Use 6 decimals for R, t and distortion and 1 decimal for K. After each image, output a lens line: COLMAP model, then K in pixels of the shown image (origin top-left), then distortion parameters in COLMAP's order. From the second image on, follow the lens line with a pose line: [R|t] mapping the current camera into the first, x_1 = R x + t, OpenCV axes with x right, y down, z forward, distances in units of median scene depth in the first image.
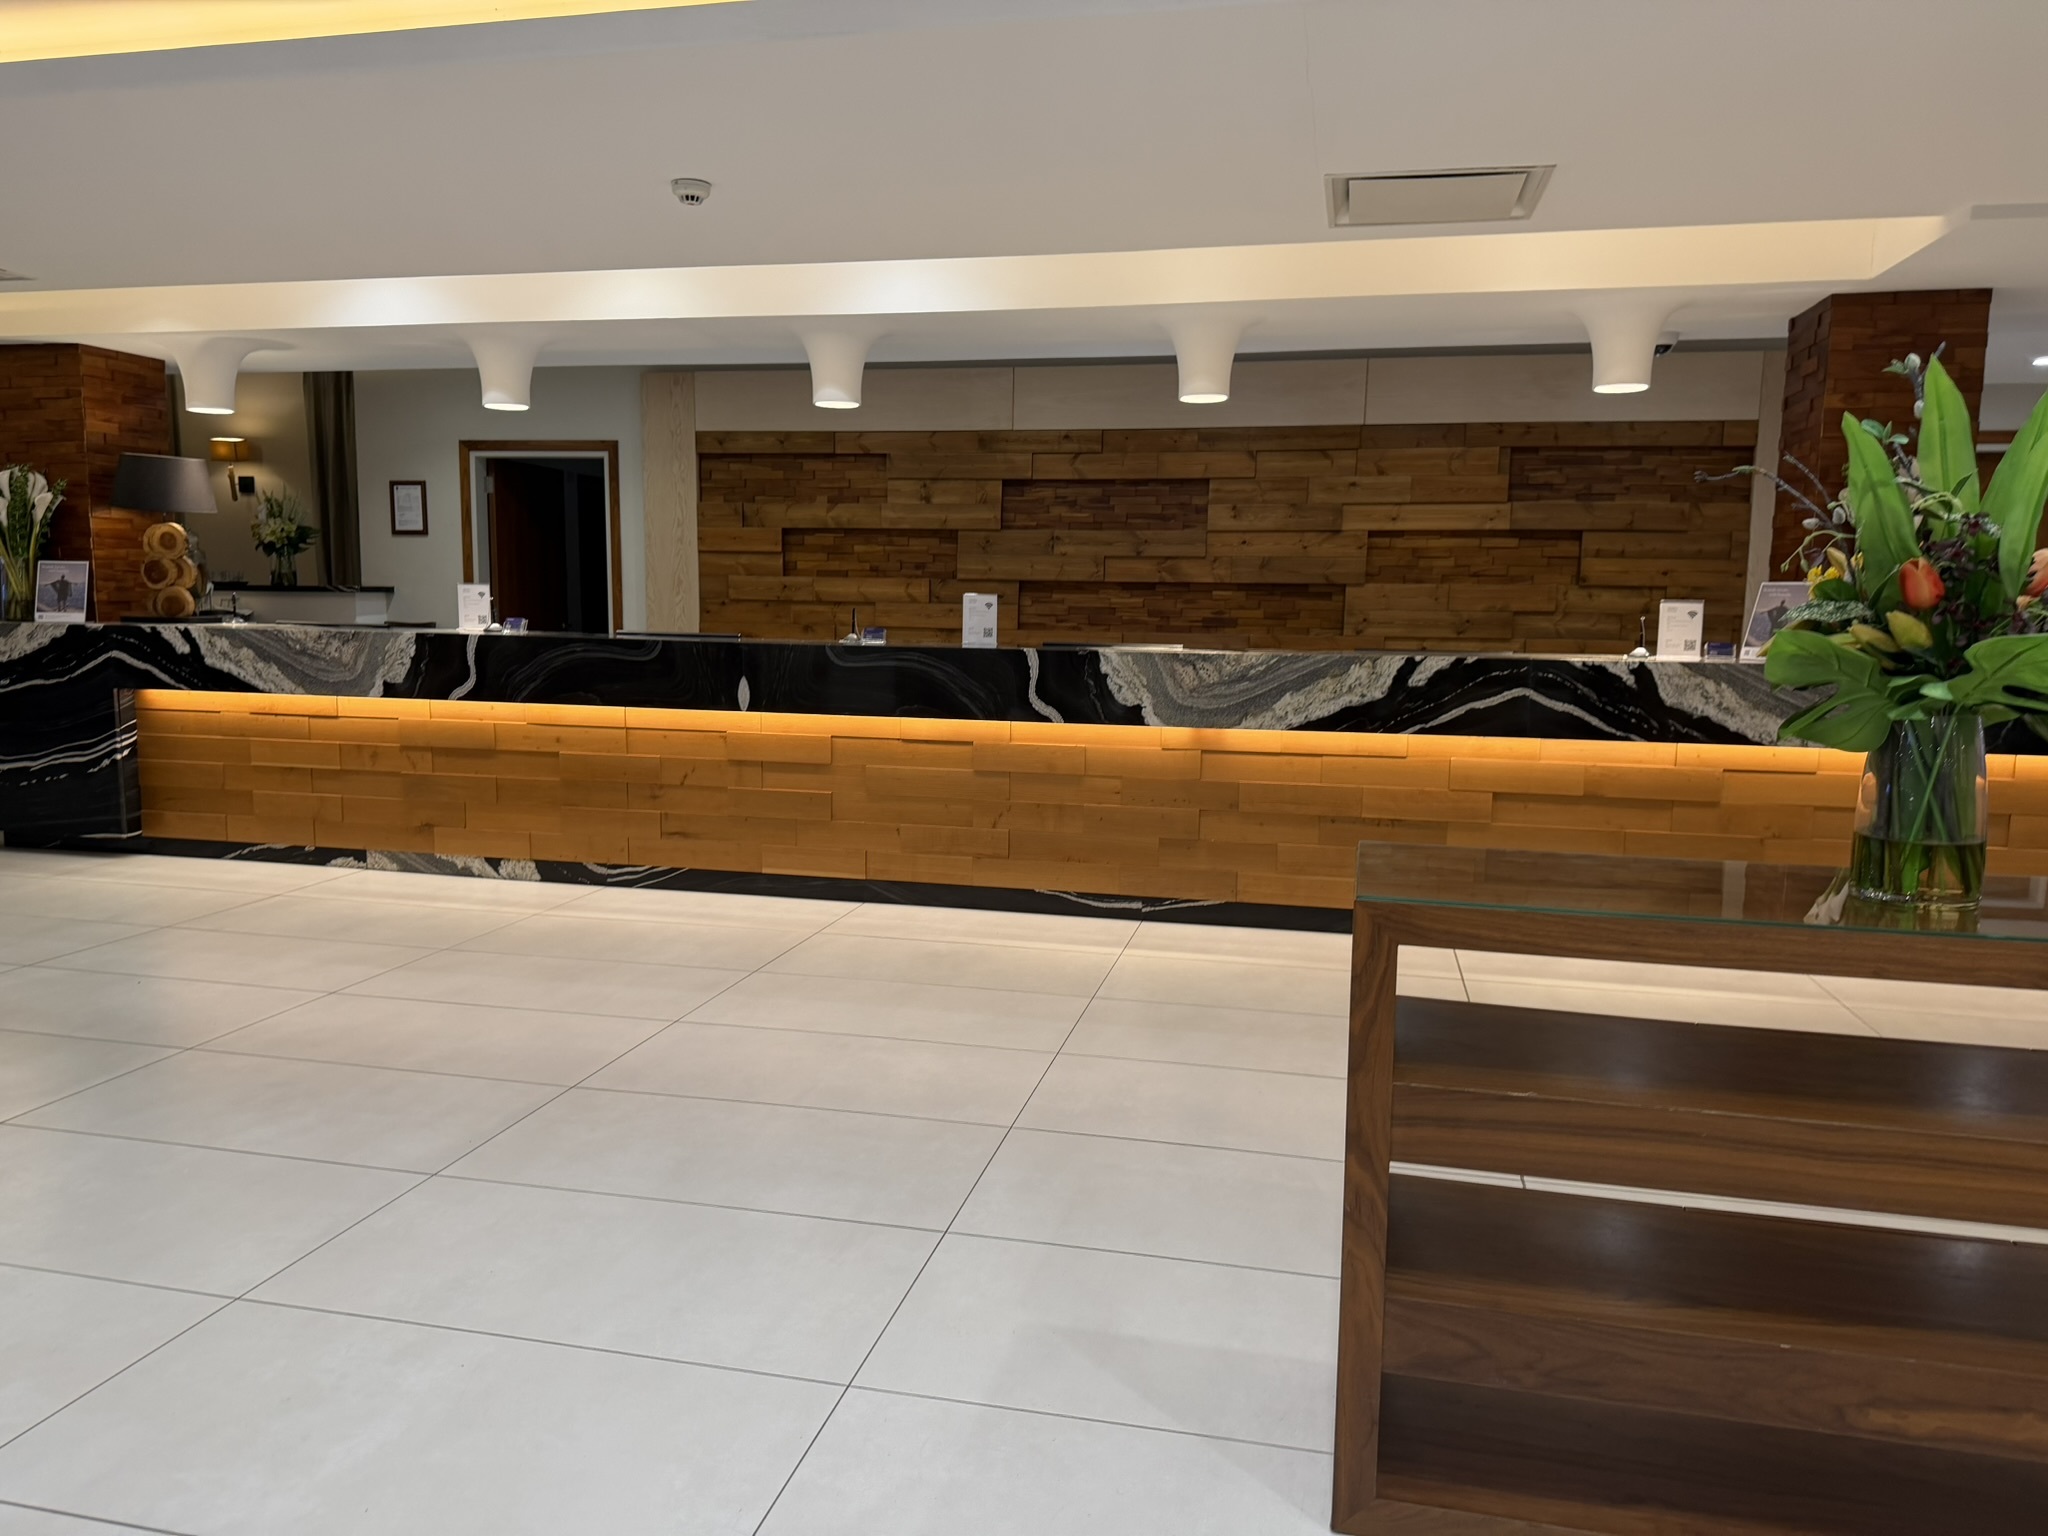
lens RADIAL K [[1444.6, 0, 1023.5], [0, 1444.6, 770.0], [0, 0, 1]] dist [-0.000492, -0.000686]
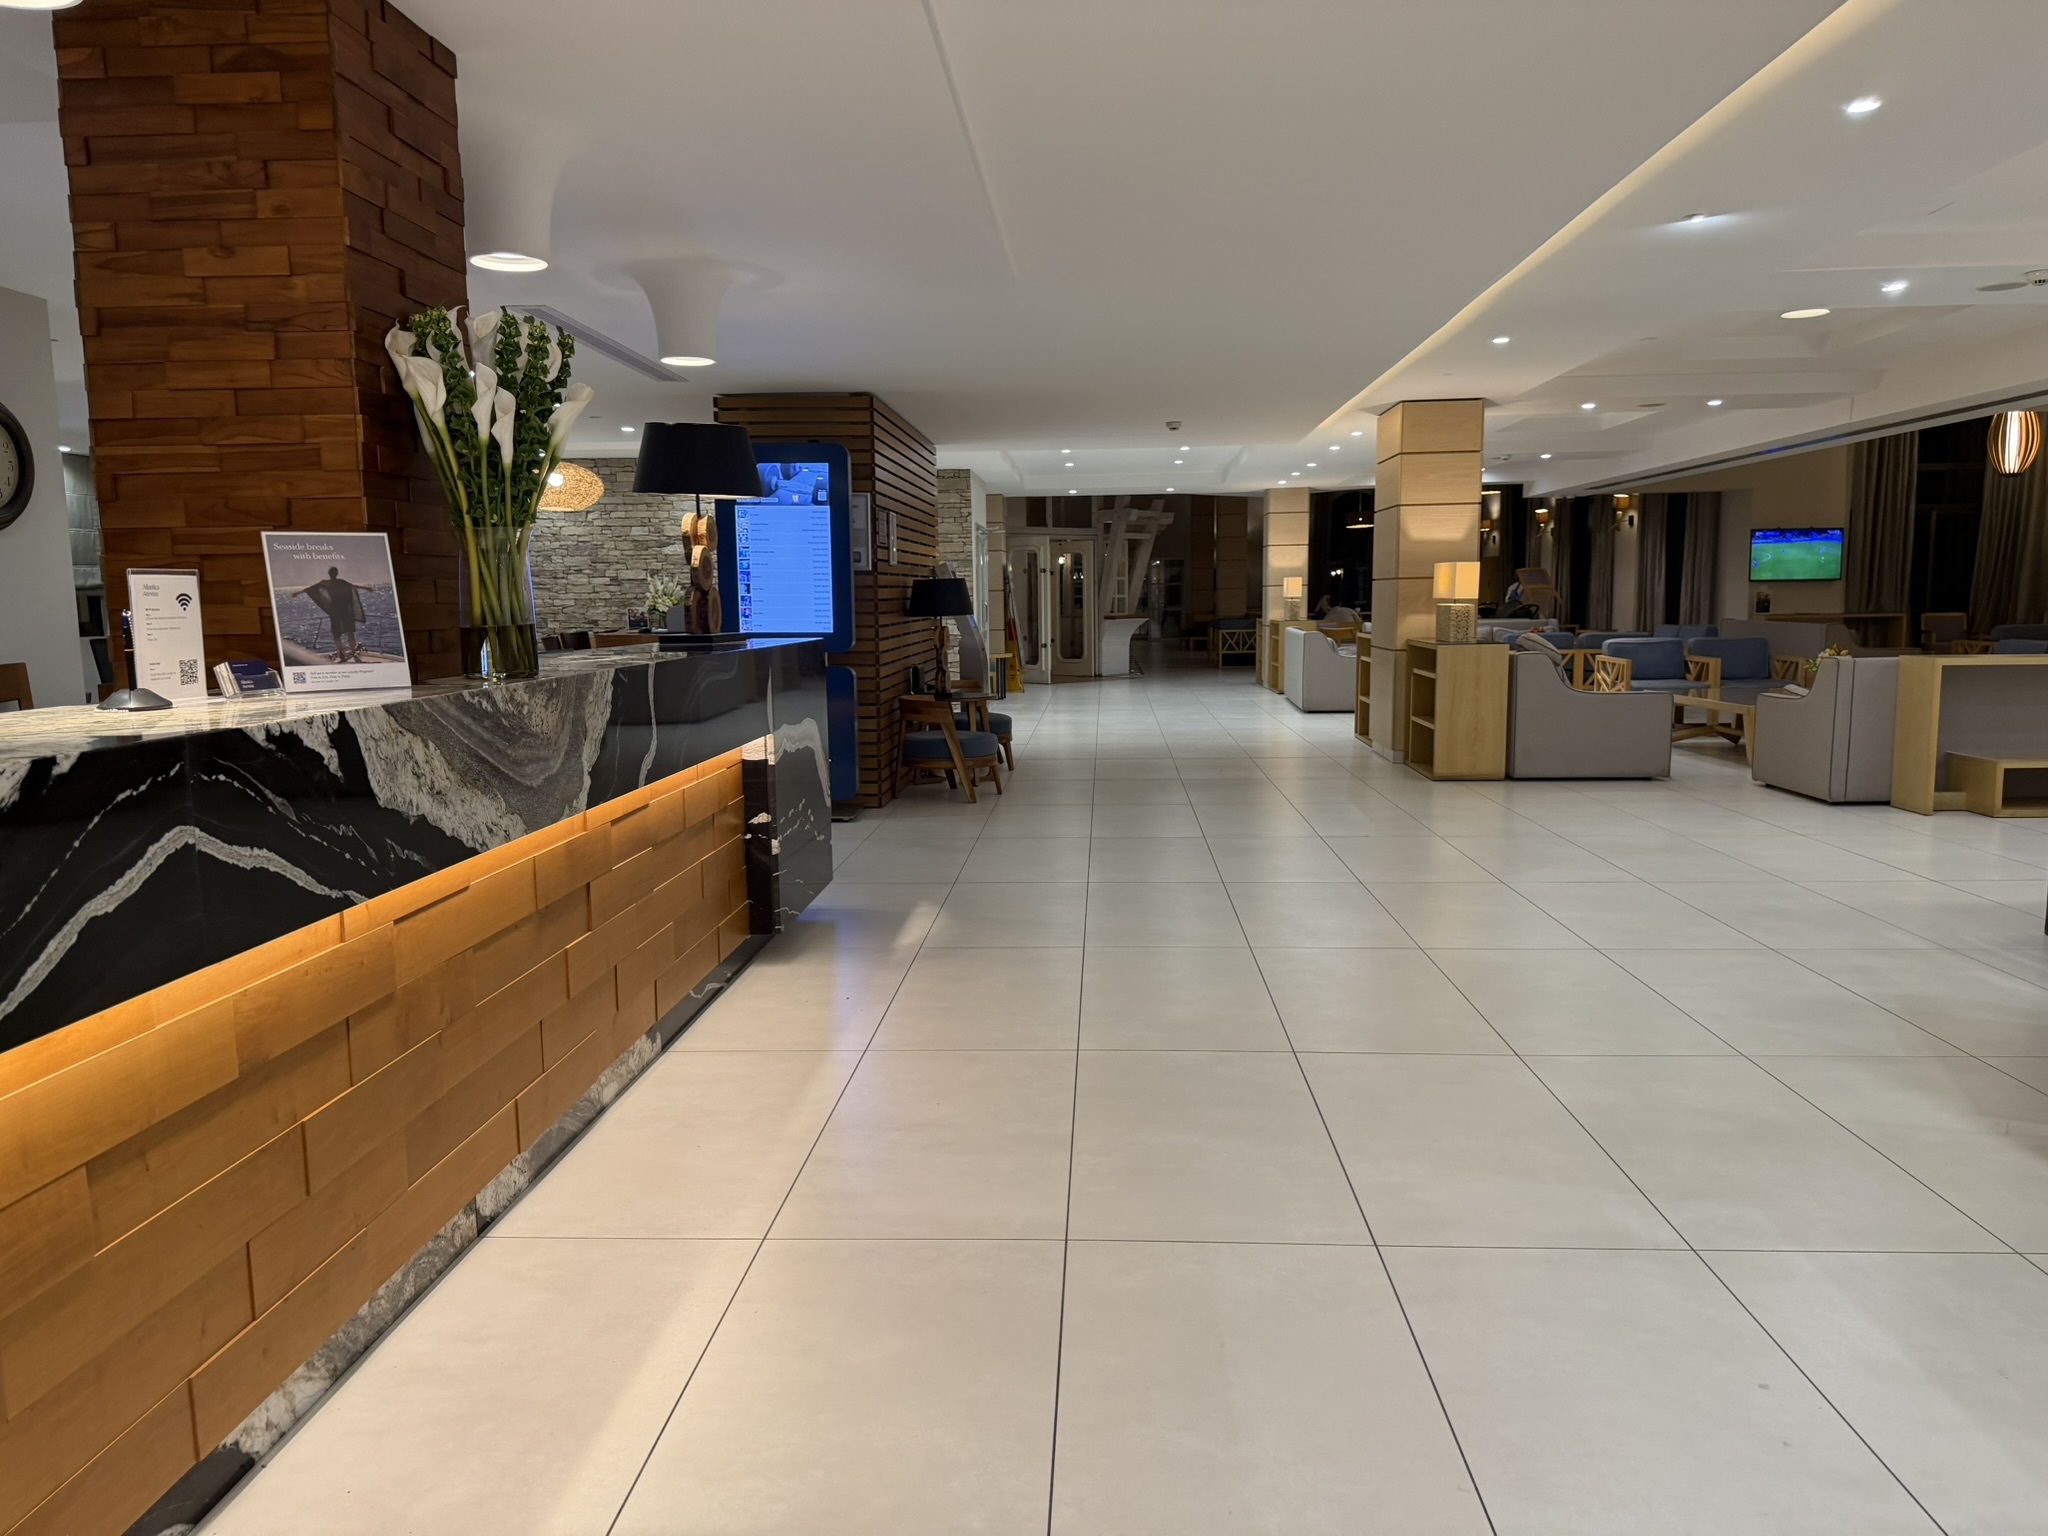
lens RADIAL K [[1444.6, 0, 1026.7], [0, 1444.6, 765.3], [0, 0, 1]] dist [-0.000492, -0.000686]
pose [[-0.164905, -0.124540, 0.978415, -0.010134], [0.126962, 0.981063, 0.146275, -0.094100], [-0.978104, 0.148343, -0.145971, 0.855117]]
